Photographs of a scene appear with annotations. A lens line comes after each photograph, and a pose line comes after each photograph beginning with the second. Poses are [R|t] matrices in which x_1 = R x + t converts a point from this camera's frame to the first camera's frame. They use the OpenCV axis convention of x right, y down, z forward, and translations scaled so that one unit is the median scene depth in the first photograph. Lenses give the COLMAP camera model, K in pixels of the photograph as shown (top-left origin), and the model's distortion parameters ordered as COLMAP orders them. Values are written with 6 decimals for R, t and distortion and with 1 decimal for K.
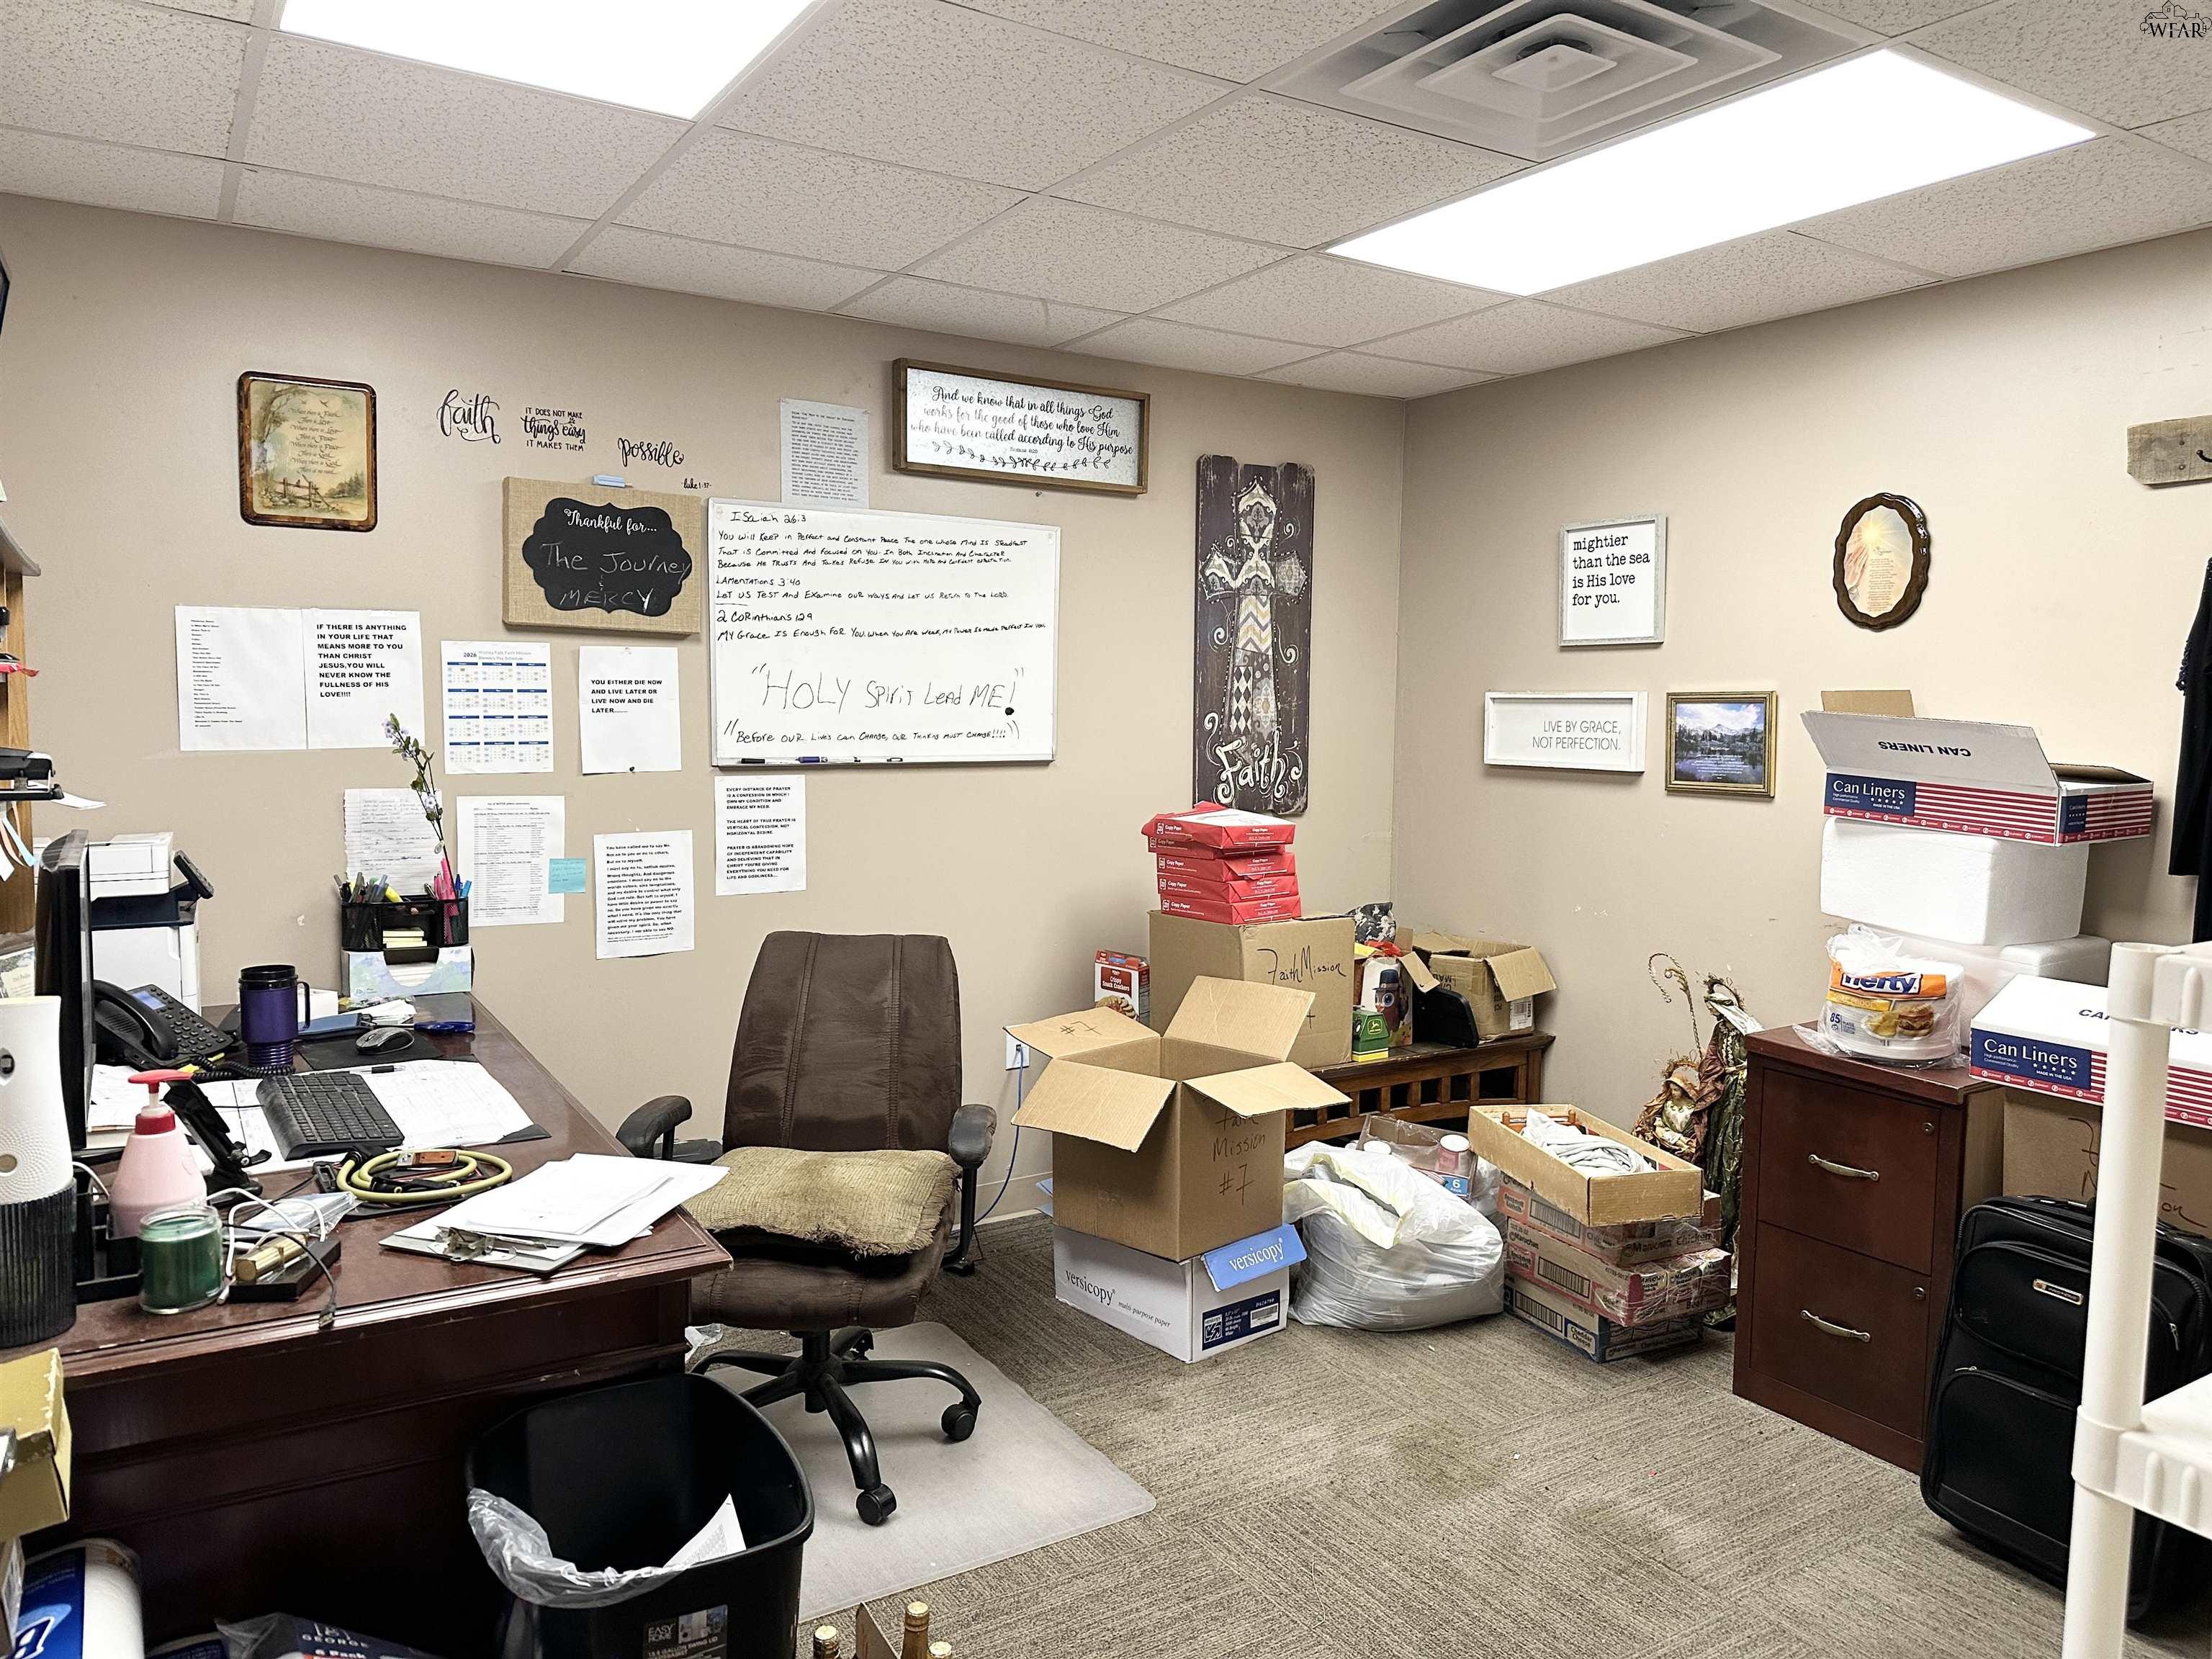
lens RADIAL K [[1528.2, 0, 1108.4], [0, 1528.2, 837.9], [0, 0, 1]] dist [0.101205, -0.120268]
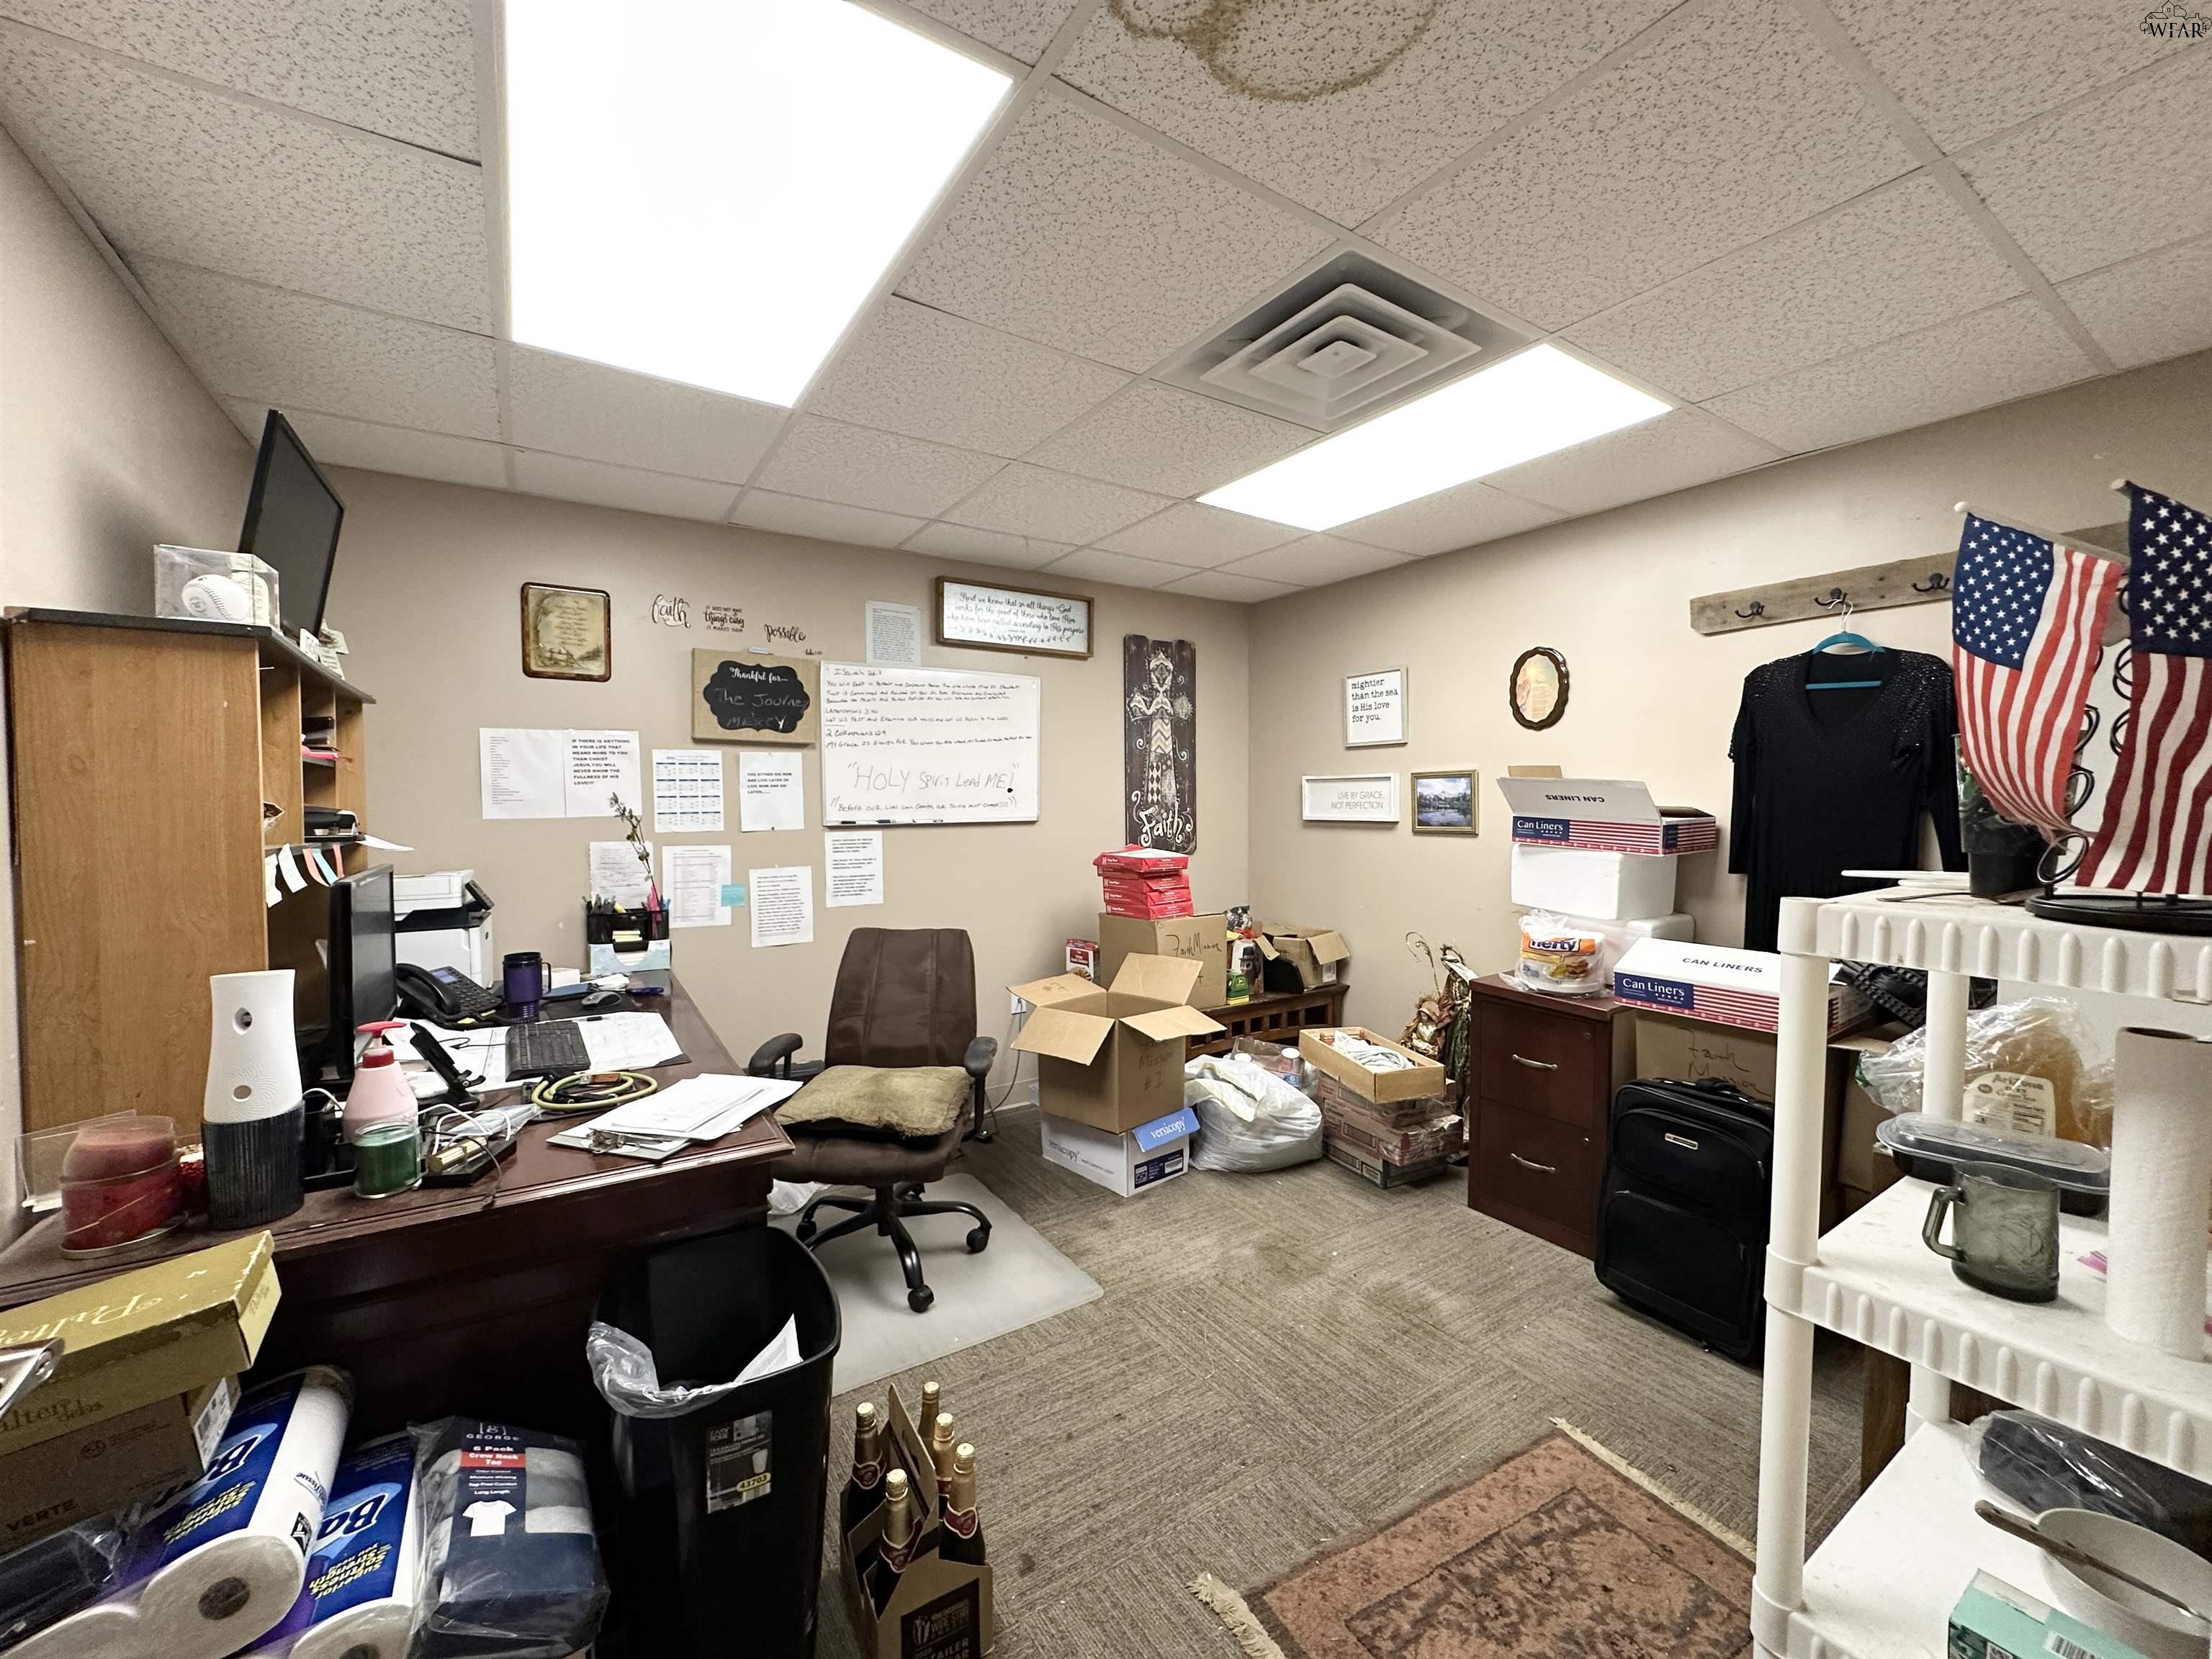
lens RADIAL K [[880.4, 0, 1098.7], [0, 880.4, 844.2], [0, 0, 1]] dist [-0.005052, 0.001721]
pose [[0.999726, -0.017066, 0.016025, 0.018059], [0.017681, 0.999081, -0.039045, 0.016762], [-0.015344, 0.039318, 0.999109, 0.102915]]
